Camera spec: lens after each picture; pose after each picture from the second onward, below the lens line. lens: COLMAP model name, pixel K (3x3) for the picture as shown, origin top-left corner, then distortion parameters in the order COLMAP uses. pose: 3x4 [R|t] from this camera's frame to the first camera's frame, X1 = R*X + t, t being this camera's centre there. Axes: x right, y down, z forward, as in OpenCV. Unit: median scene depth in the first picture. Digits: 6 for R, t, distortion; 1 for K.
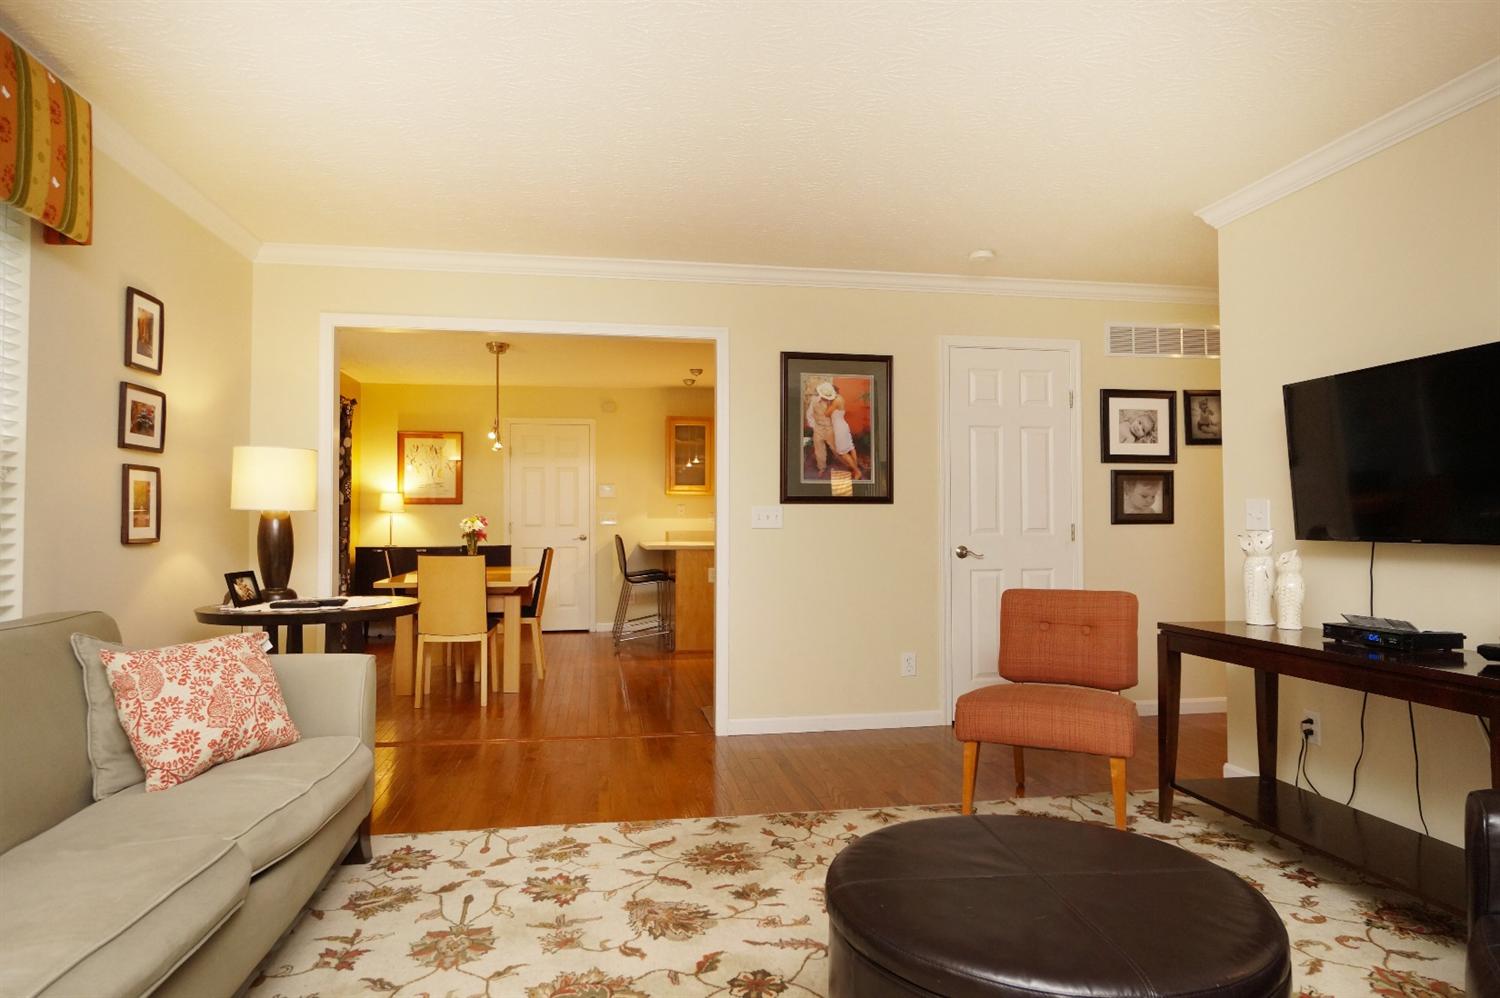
lens RADIAL K [[889.6, 0, 750.0], [0, 889.6, 499.0], [0, 0, 1]] dist [0.002394, 0.001415]
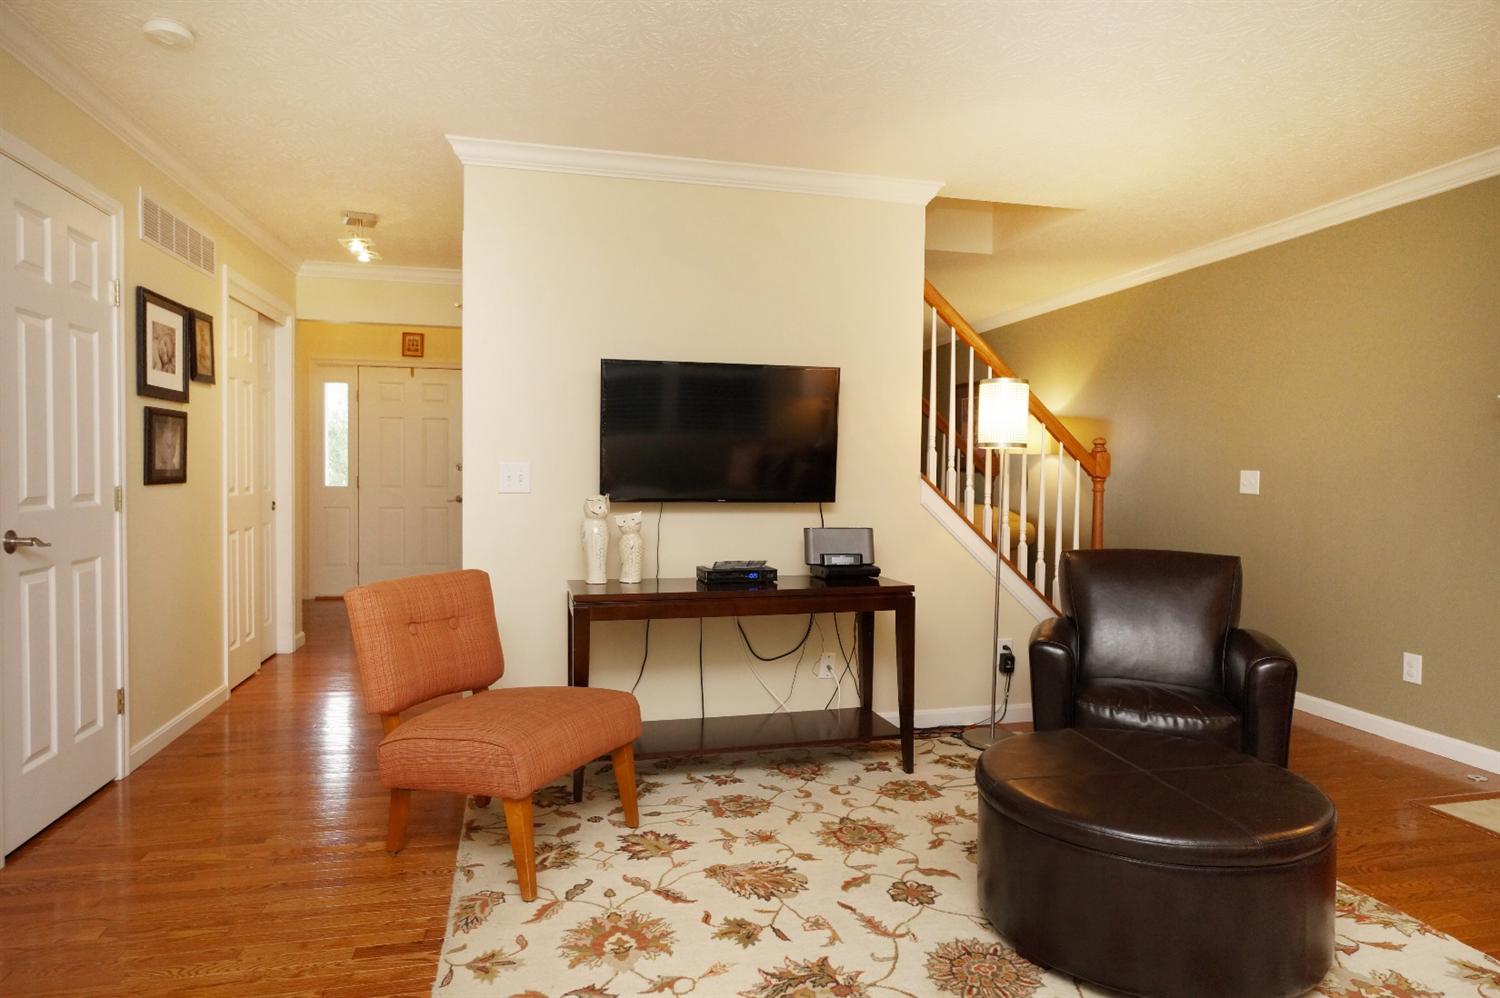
lens RADIAL K [[889.6, 0, 750.0], [0, 889.6, 499.0], [0, 0, 1]] dist [0.002394, 0.001415]
pose [[-0.069121, -0.030625, 0.997138, -0.494513], [-0.035847, 0.998959, 0.028196, 0.004375], [-0.996964, -0.033795, -0.070147, 0.897951]]
